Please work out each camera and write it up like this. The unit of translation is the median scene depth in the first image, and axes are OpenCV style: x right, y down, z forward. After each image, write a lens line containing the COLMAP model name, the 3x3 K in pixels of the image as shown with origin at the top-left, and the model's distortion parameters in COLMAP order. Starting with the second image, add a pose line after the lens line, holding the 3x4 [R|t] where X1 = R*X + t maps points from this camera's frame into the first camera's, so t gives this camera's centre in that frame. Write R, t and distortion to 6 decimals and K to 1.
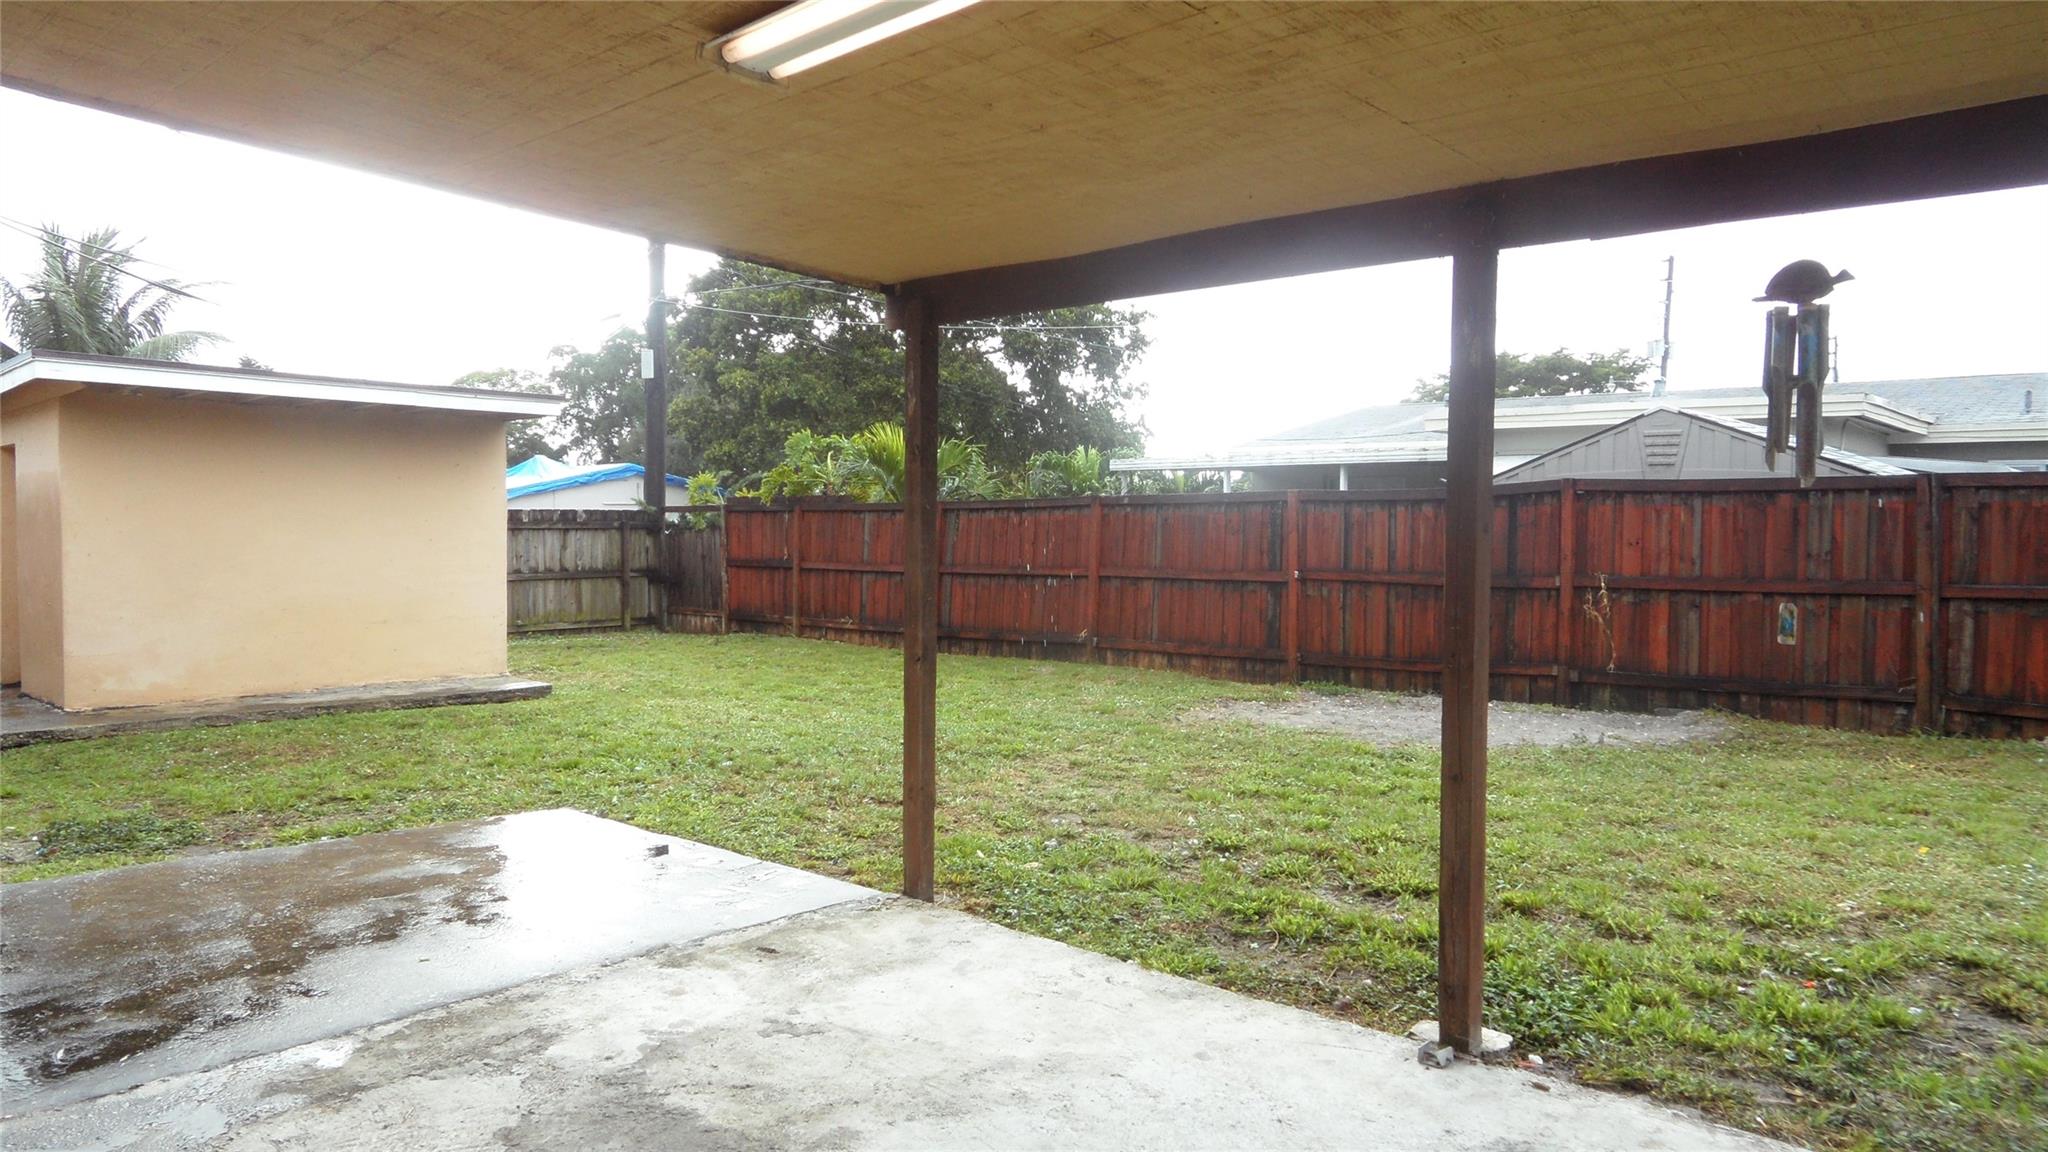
lens RADIAL K [[1371.9, 0, 1031.3], [0, 1371.9, 580.9], [0, 0, 1]] dist [-0.023000, 0.008157]
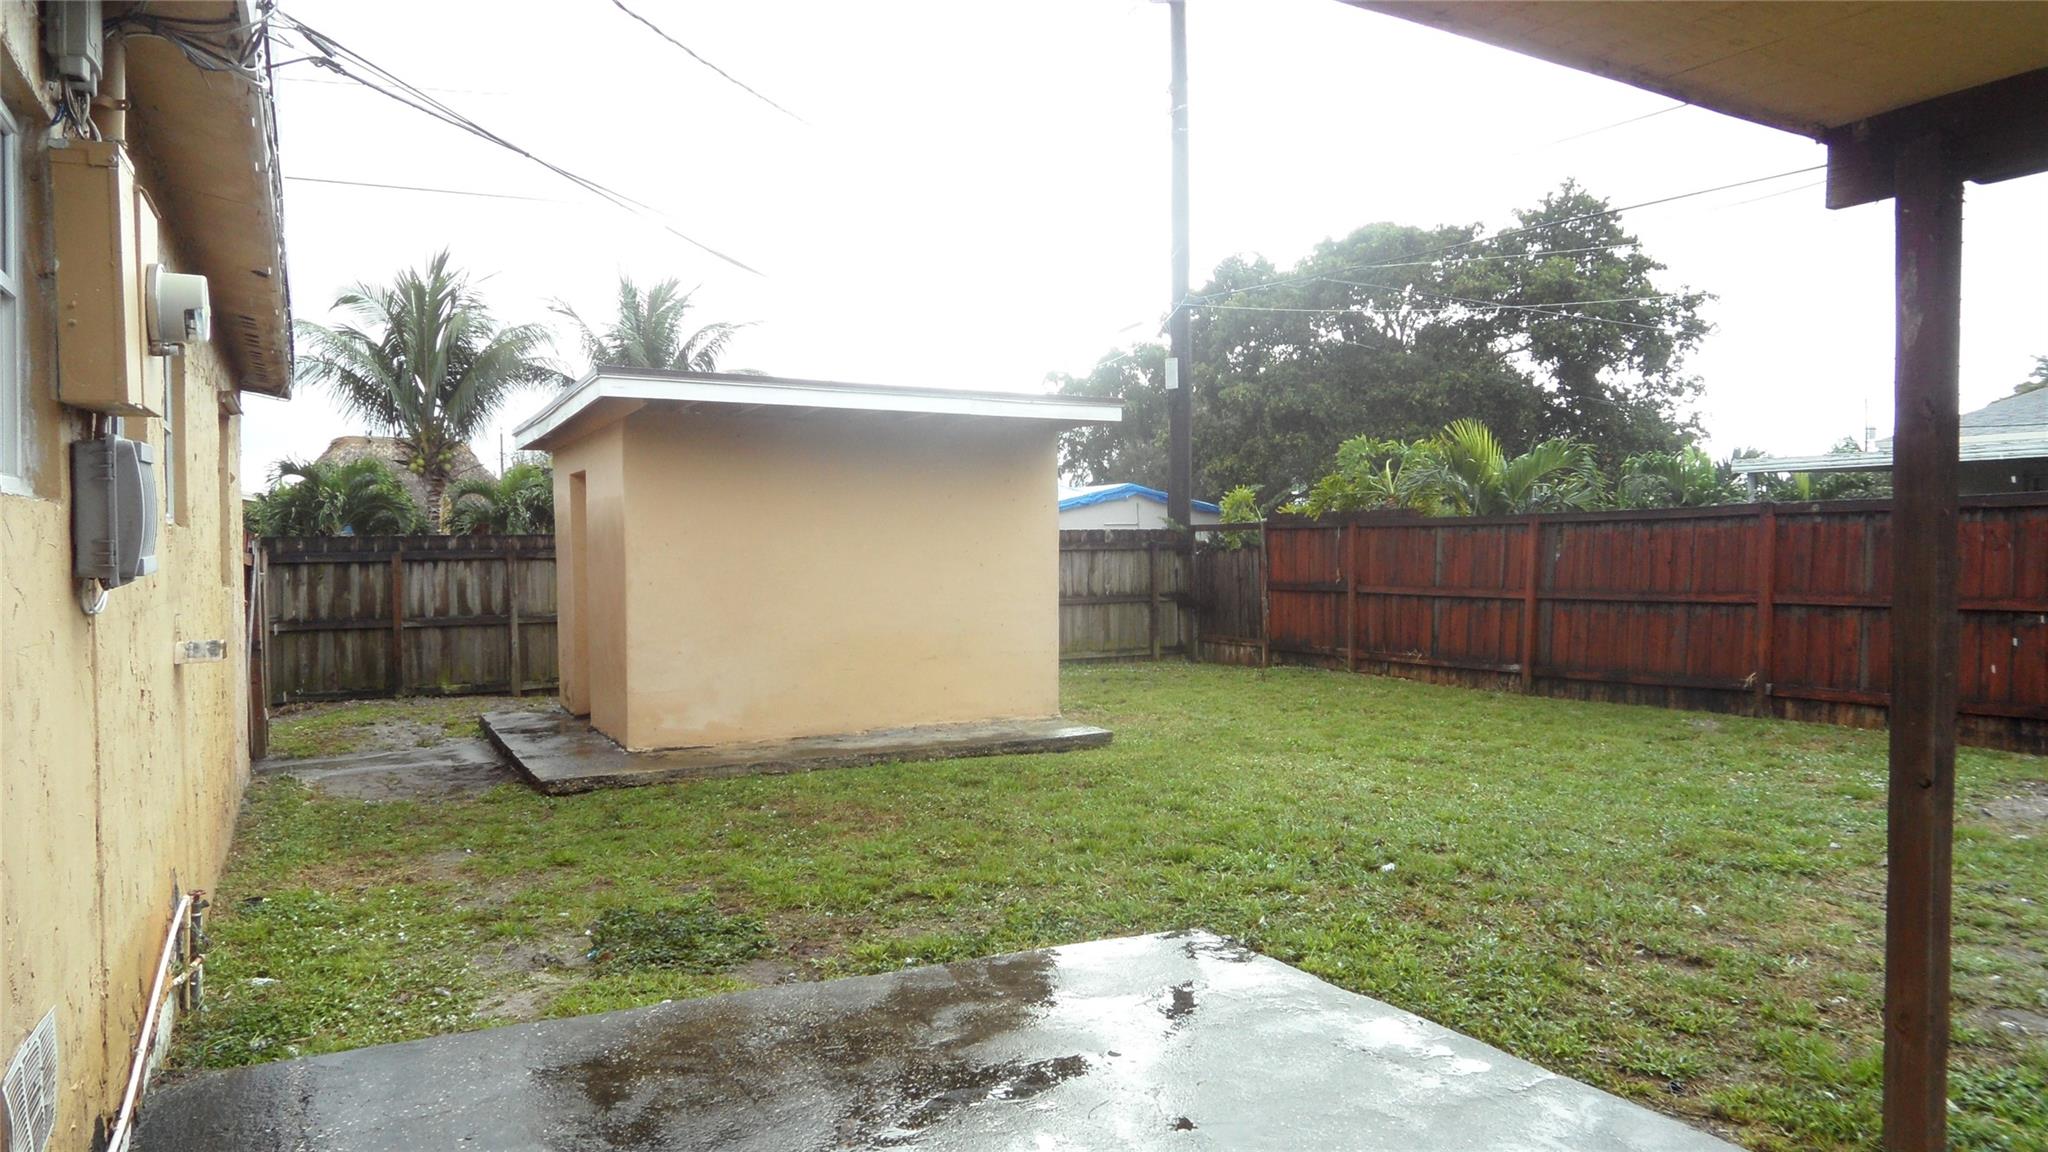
lens RADIAL K [[1257.0, 0, 1021.0], [0, 1257.0, 570.7], [0, 0, 1]] dist [-0.027666, -0.000437]
pose [[0.947745, -0.006457, -0.318965, -0.117798], [0.000481, 0.999823, -0.018813, -0.008745], [0.319030, 0.017676, 0.947580, 0.176222]]
